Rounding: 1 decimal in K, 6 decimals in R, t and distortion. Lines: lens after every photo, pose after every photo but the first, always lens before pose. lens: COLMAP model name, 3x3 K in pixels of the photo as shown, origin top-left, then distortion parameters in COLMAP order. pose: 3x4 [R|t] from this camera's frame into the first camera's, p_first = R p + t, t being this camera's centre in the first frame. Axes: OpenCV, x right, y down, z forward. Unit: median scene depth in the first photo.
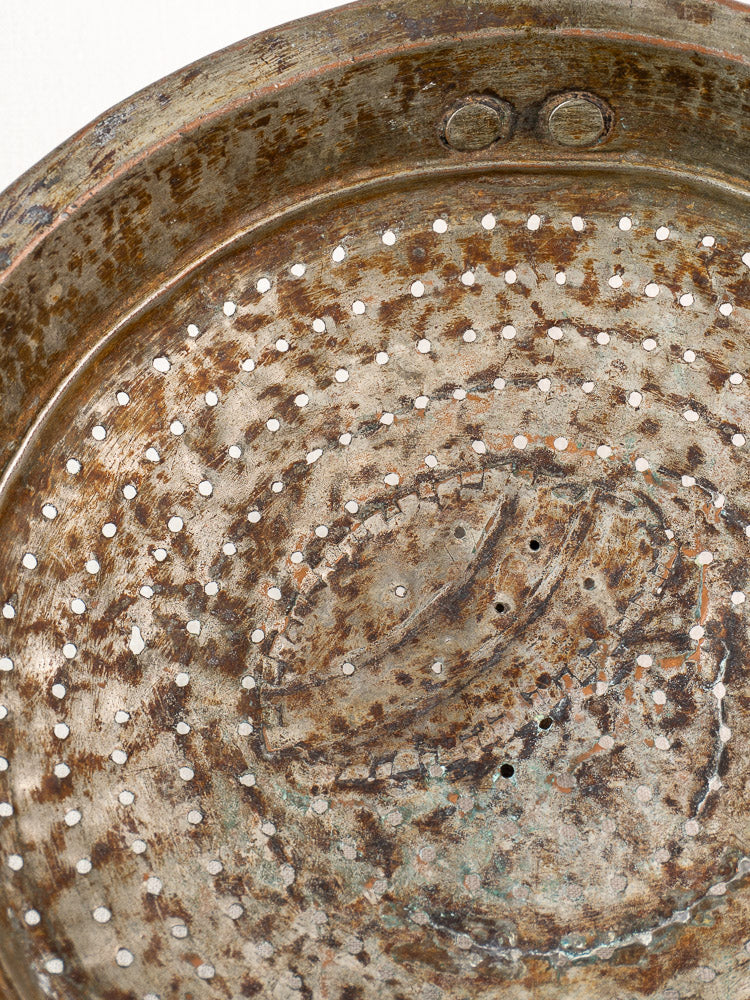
lens RADIAL K [[2390.4, 0, 395.3], [0, 2390.4, 439.2], [0, 0, 1]] dist [0.101388, 0.388403]
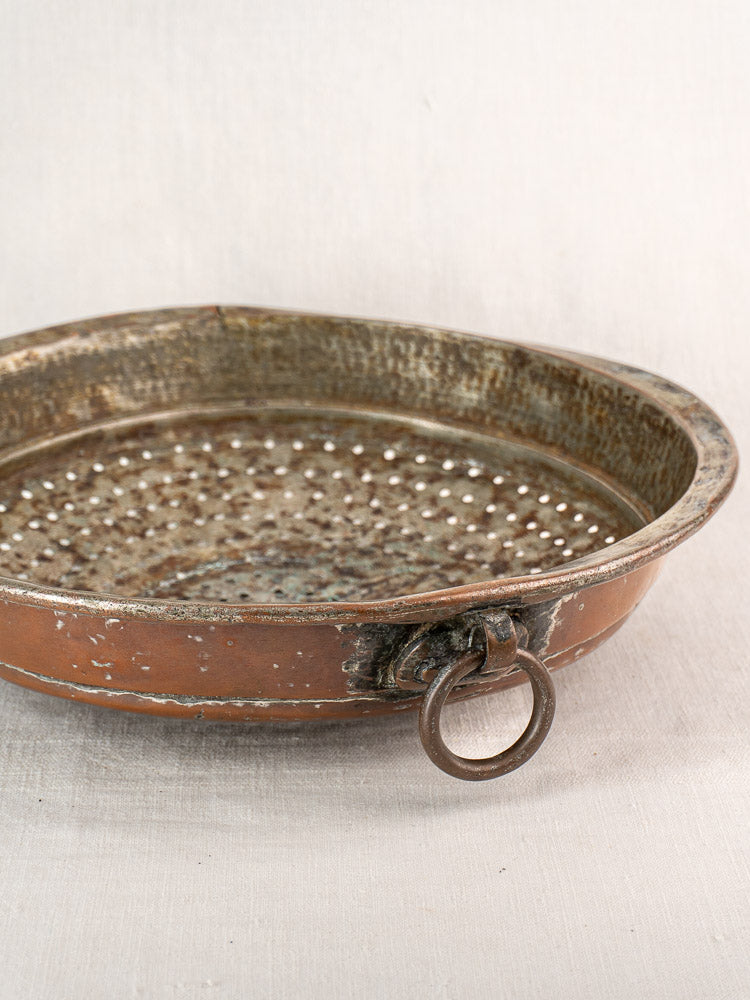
lens RADIAL K [[2385.9, 0, 393.0], [0, 2385.9, 498.3], [0, 0, 1]] dist [0.104229, 0.271163]
pose [[-0.907711, 0.152676, -0.390833, 0.600819], [-0.378714, 0.102930, 0.919772, -1.364426], [0.180656, 0.982902, -0.035610, 1.002777]]
